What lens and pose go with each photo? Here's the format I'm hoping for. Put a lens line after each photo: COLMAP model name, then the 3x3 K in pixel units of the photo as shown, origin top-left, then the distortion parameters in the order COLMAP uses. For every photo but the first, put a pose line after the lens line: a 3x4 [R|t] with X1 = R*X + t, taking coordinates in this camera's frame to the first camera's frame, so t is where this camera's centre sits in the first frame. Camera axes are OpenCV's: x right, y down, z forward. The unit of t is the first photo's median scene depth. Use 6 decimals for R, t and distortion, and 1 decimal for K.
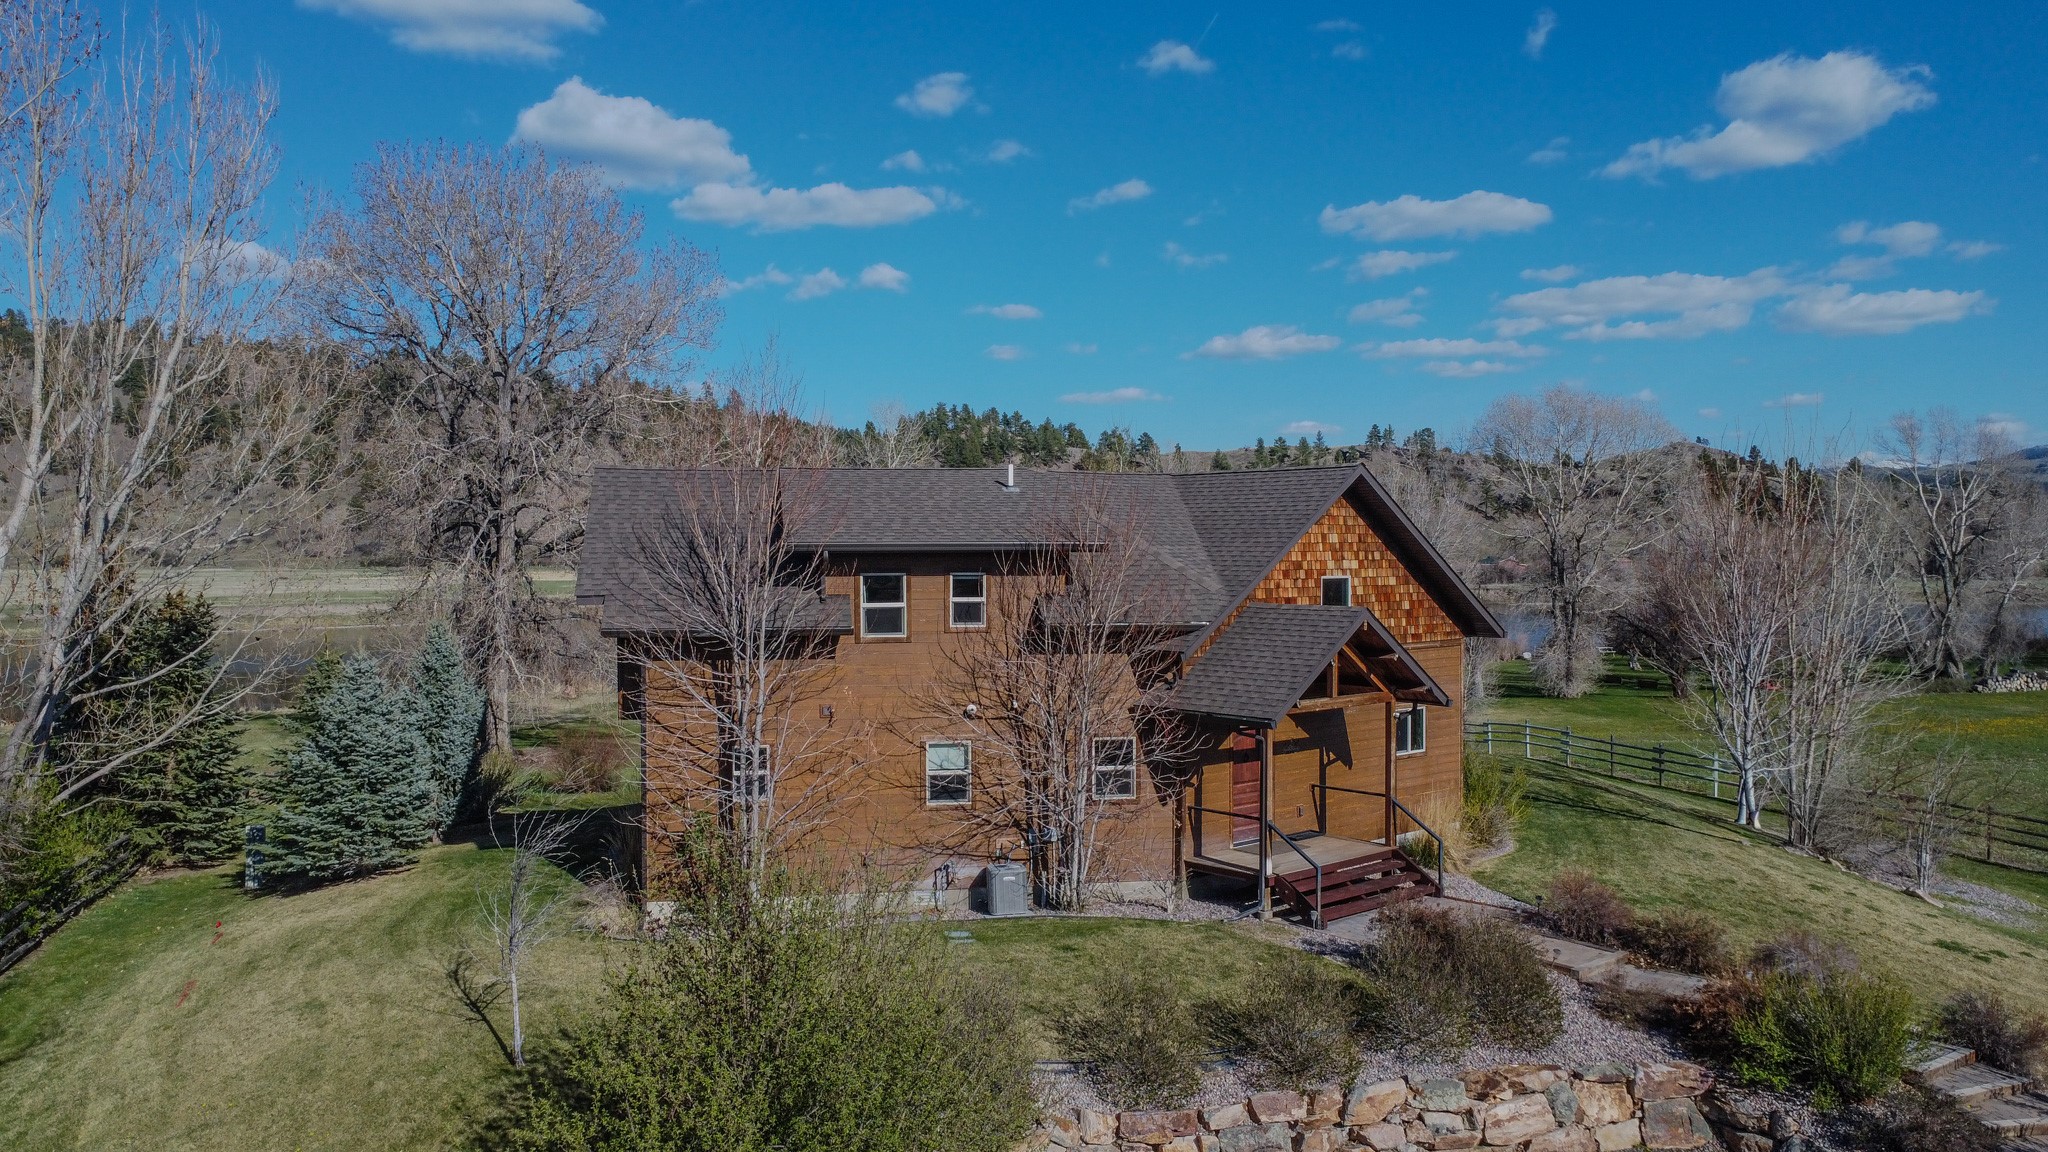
lens RADIAL K [[1506.2, 0, 1024.0], [0, 1506.2, 576.0], [0, 0, 1]] dist [0.004126, 0.002462]
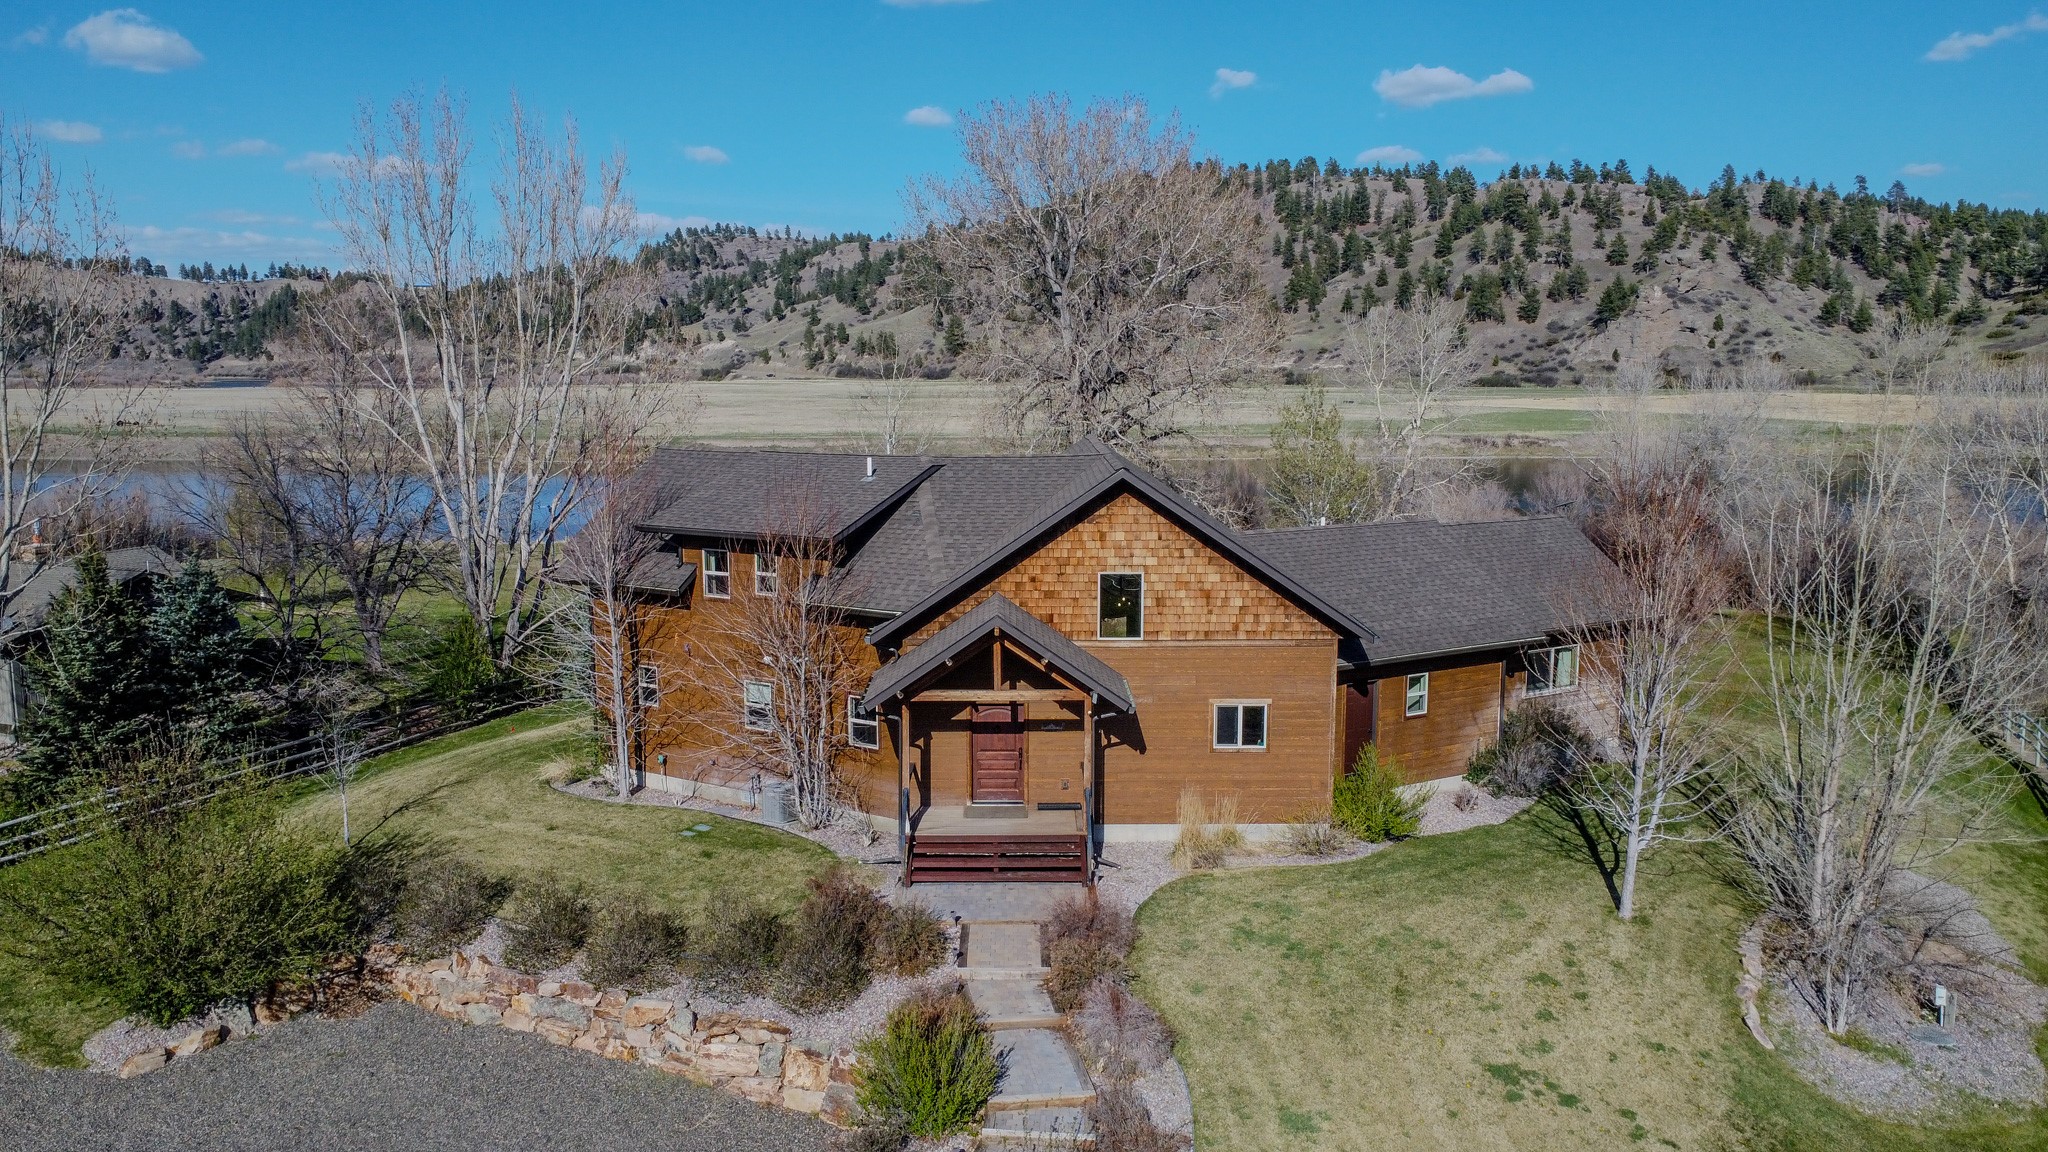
lens RADIAL K [[1506.2, 0, 1024.0], [0, 1506.2, 576.0], [0, 0, 1]] dist [0.004126, 0.002462]
pose [[0.743465, 0.094280, -0.662096, 0.850307], [-0.011156, 0.991624, 0.128678, -0.131076], [0.668682, -0.088281, 0.738289, 0.182148]]
